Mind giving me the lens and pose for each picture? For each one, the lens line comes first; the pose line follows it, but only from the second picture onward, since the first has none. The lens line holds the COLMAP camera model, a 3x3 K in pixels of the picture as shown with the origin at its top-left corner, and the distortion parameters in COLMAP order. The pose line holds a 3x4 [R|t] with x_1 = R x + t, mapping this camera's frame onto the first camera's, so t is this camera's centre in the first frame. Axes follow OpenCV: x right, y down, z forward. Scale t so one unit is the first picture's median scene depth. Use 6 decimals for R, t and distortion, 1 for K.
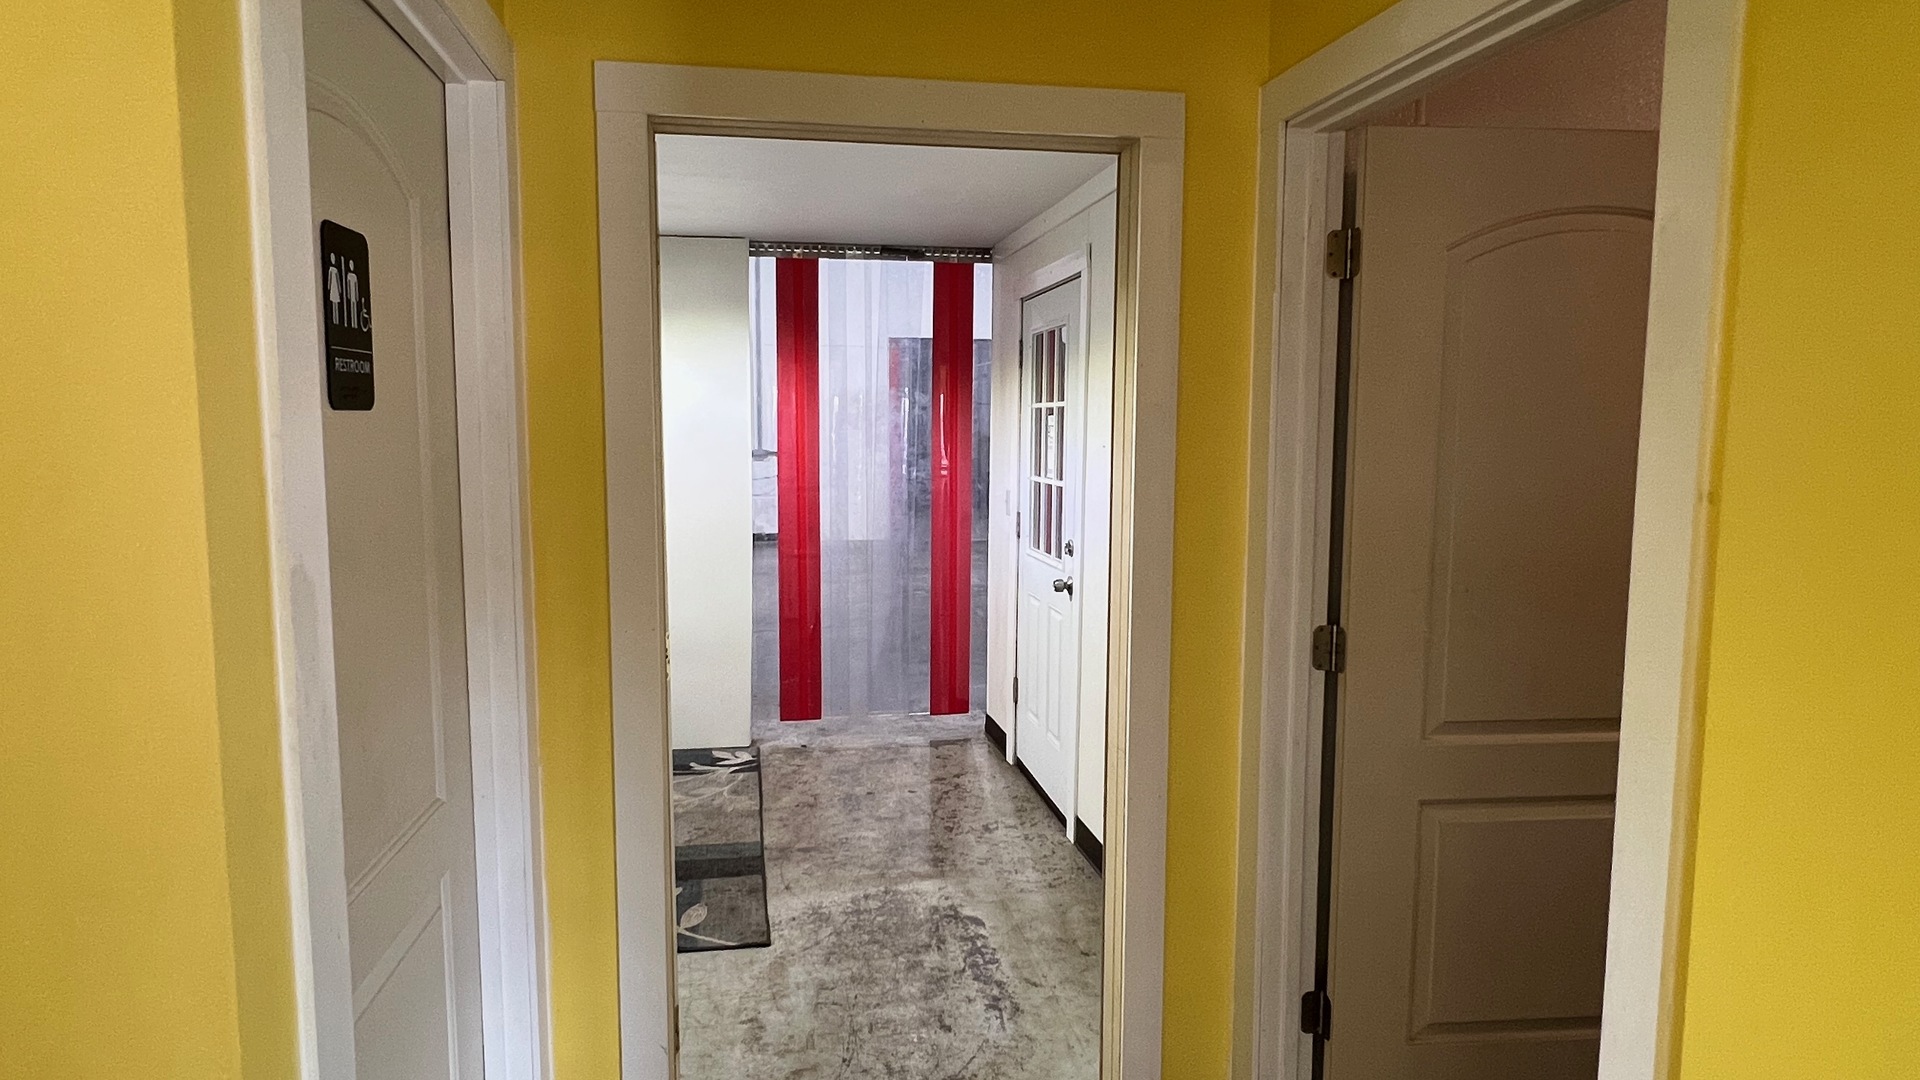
lens RADIAL K [[1165.7, 0, 960.0], [0, 1165.7, 540.0], [0, 0, 1]] dist [0.006603, 0.003413]
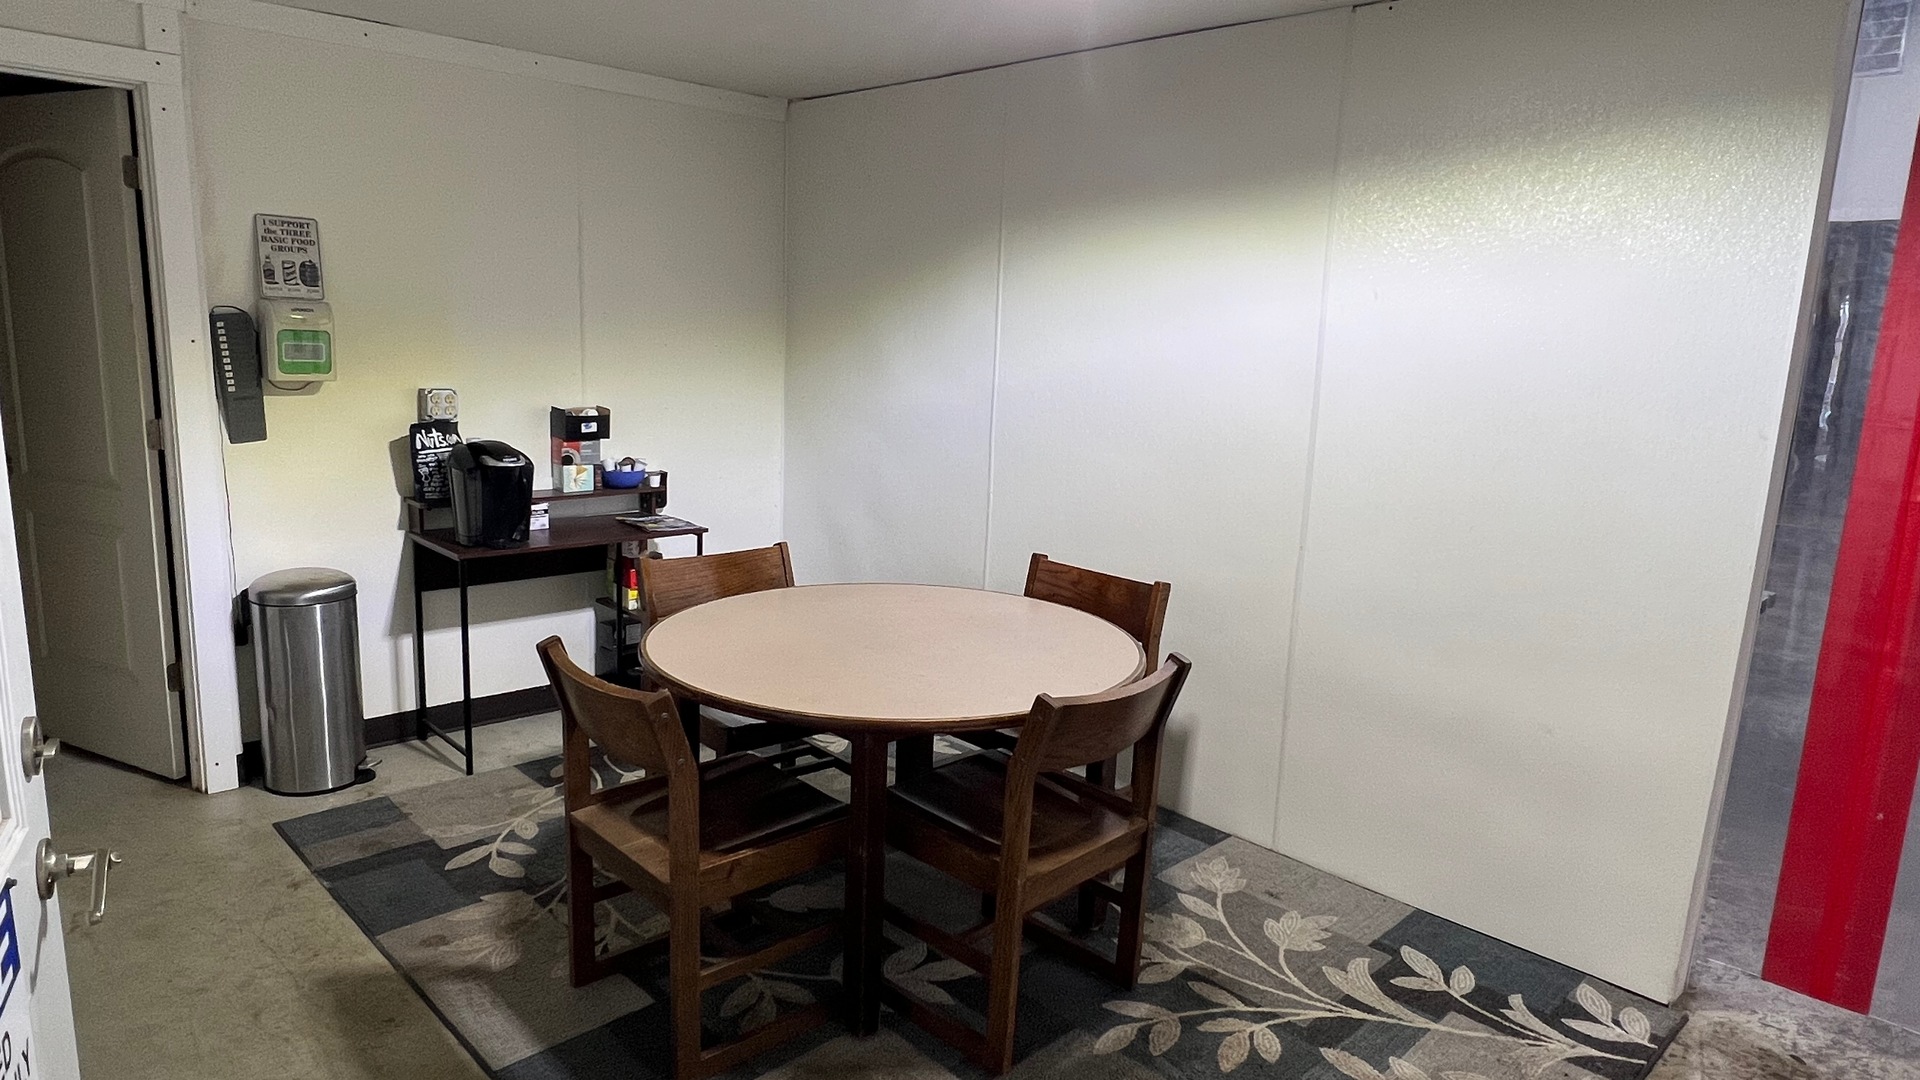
lens RADIAL K [[1165.7, 0, 960.0], [0, 1165.7, 540.0], [0, 0, 1]] dist [0.006603, 0.003413]
pose [[0.564255, 0.162159, -0.809519, 0.030518], [-0.115536, 0.986382, 0.117056, -0.058965], [0.817477, 0.027479, 0.575306, 0.616026]]
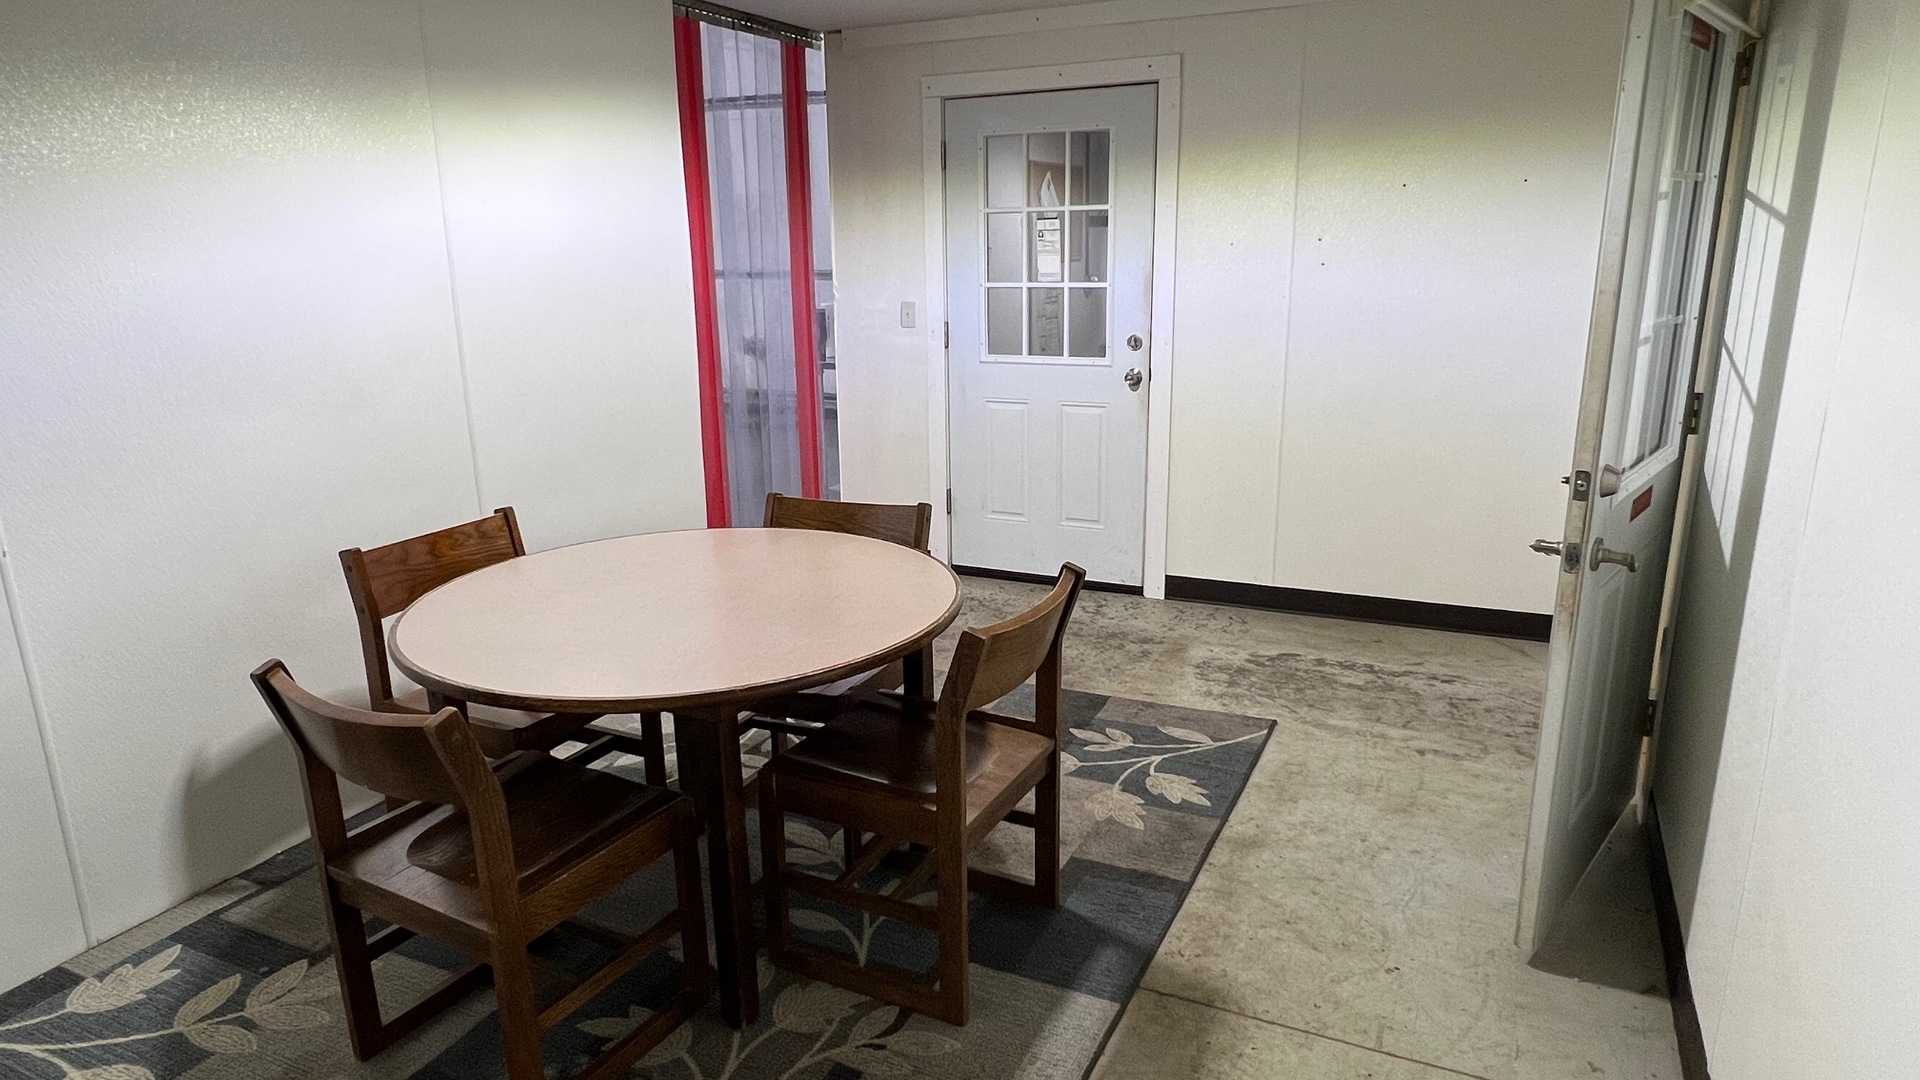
lens RADIAL K [[1165.7, 0, 960.0], [0, 1165.7, 540.0], [0, 0, 1]] dist [0.006603, 0.003413]
pose [[0.595970, -0.226531, 0.770392, -0.948232], [0.106017, 0.973183, 0.204147, -0.056502], [-0.795978, -0.039991, 0.604004, 0.492910]]
